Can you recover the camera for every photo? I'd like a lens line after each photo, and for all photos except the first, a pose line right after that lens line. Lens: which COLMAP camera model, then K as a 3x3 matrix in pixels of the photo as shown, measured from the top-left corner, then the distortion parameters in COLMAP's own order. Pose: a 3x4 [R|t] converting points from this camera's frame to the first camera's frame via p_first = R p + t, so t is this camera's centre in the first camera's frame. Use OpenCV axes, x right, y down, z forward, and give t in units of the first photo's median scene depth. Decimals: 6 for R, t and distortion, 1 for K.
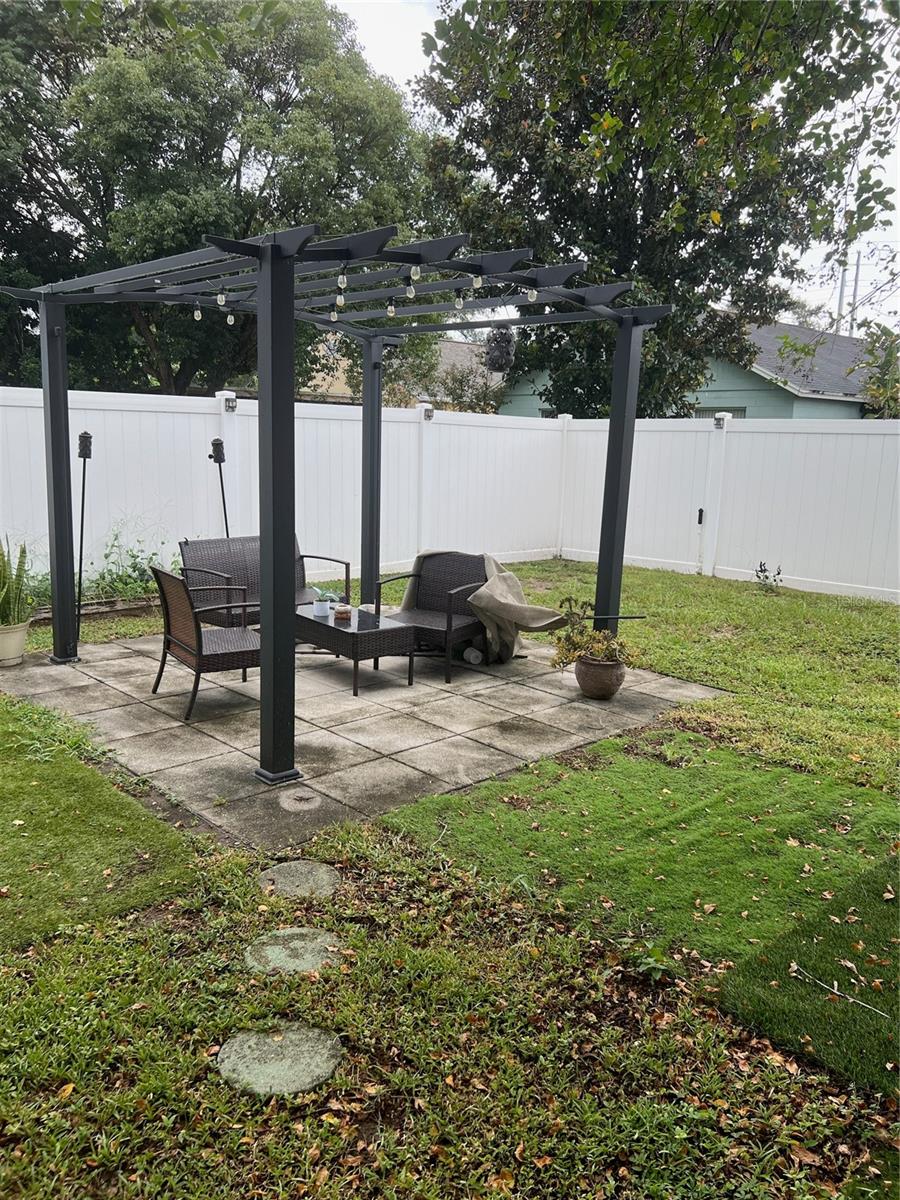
lens RADIAL K [[910.0, 0, 445.5], [0, 910.0, 604.5], [0, 0, 1]] dist [0.013064, -0.008128]
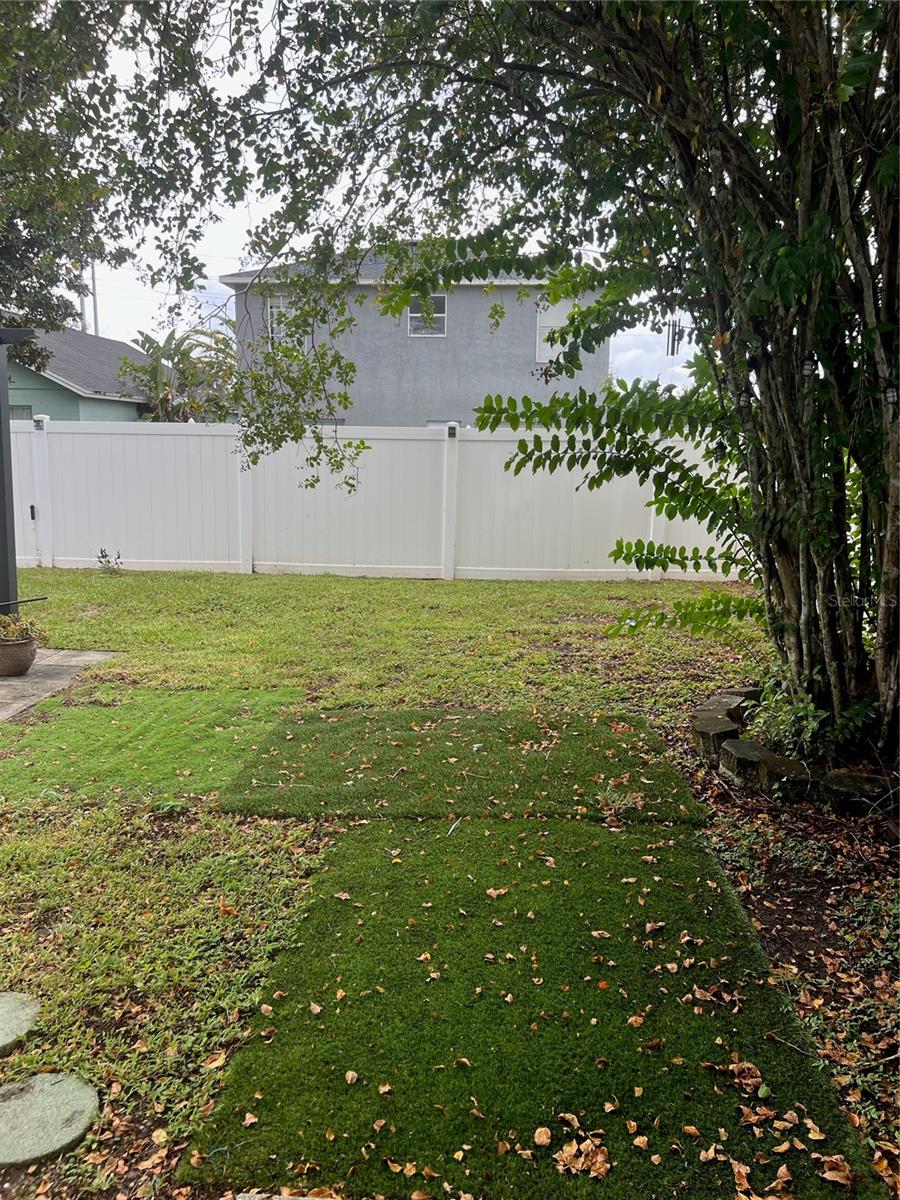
lens RADIAL K [[910.0, 0, 445.5], [0, 910.0, 604.5], [0, 0, 1]] dist [0.013064, -0.008128]
pose [[0.727008, -0.134161, 0.673394, -0.250257], [0.130793, 0.989827, 0.055998, 0.030762], [-0.674056, 0.047365, 0.737160, -0.250478]]
